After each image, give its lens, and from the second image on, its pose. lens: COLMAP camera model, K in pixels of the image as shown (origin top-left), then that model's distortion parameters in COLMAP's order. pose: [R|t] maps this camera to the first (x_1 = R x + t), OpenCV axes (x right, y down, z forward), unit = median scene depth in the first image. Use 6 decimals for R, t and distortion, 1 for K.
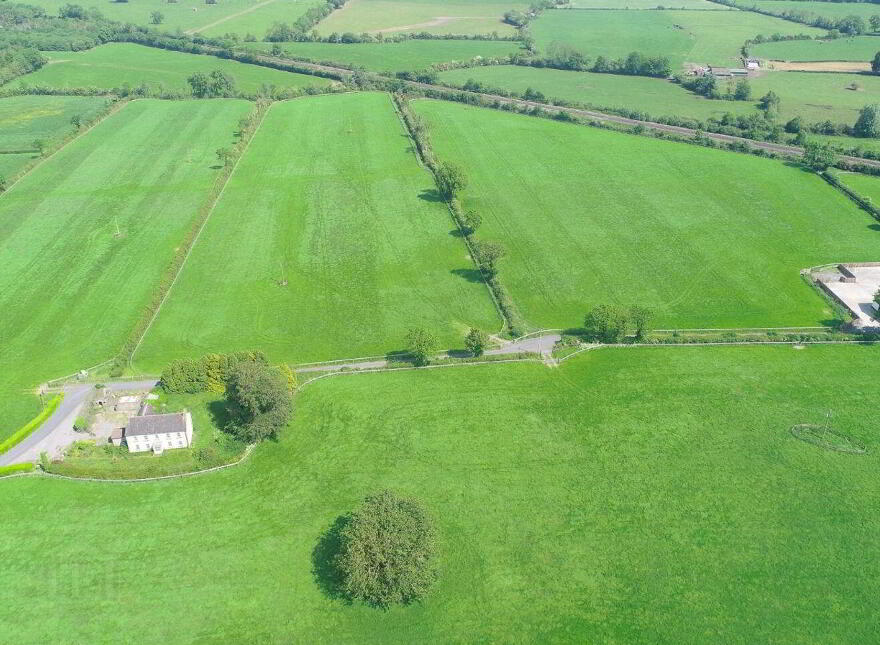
lens RADIAL K [[771.2, 0, 440.0], [0, 771.2, 322.5], [0, 0, 1]] dist [0.000774, -0.006859]
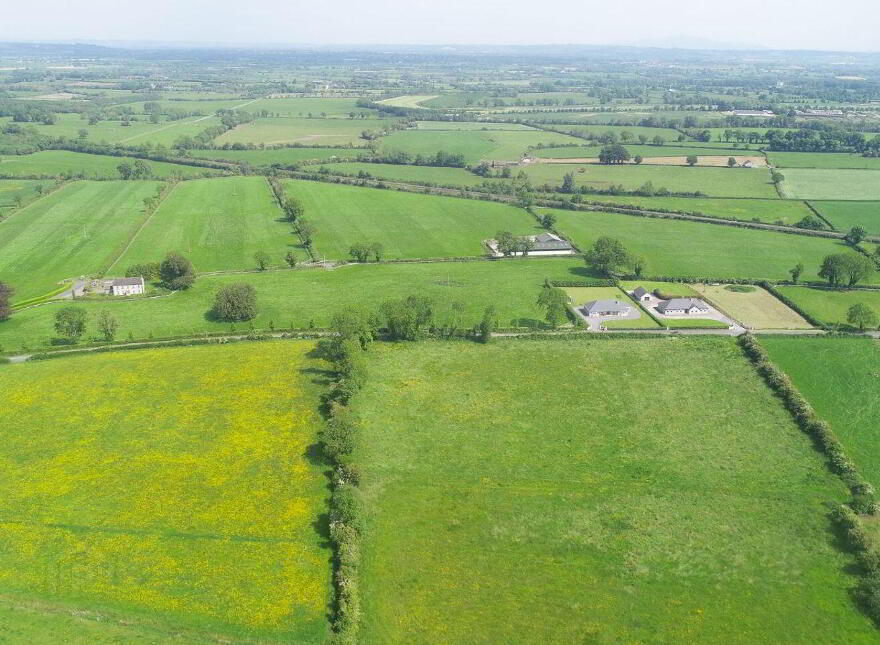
lens RADIAL K [[771.2, 0, 440.0], [0, 771.2, 322.5], [0, 0, 1]] dist [0.000774, -0.006859]
pose [[0.991941, -0.029099, 0.123313, 0.074250], [0.048677, 0.986098, -0.158873, 0.217388], [-0.116976, 0.163595, 0.979568, -0.397987]]
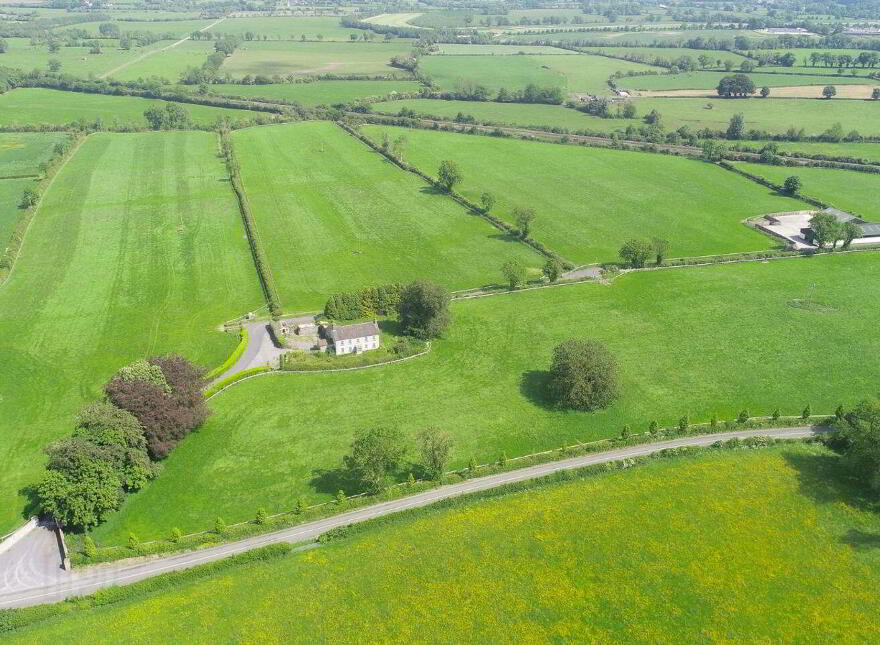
lens RADIAL K [[771.2, 0, 440.0], [0, 771.2, 322.5], [0, 0, 1]] dist [0.000774, -0.006859]
pose [[0.975297, -0.080128, 0.205855, -0.175422], [0.093799, 0.993928, -0.057519, 0.072560], [-0.199996, 0.075407, 0.976891, -0.100162]]
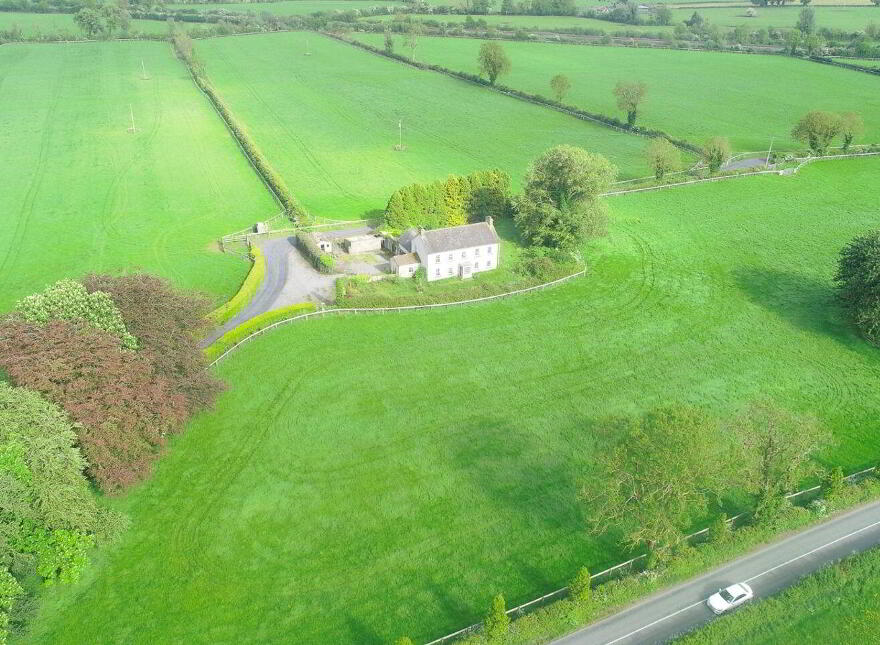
lens RADIAL K [[771.2, 0, 440.0], [0, 771.2, 322.5], [0, 0, 1]] dist [0.000774, -0.006859]
pose [[0.958372, -0.122514, 0.257901, -0.206719], [0.130358, 0.991375, -0.013472, 0.077380], [-0.254027, 0.046531, 0.966077, 0.108497]]
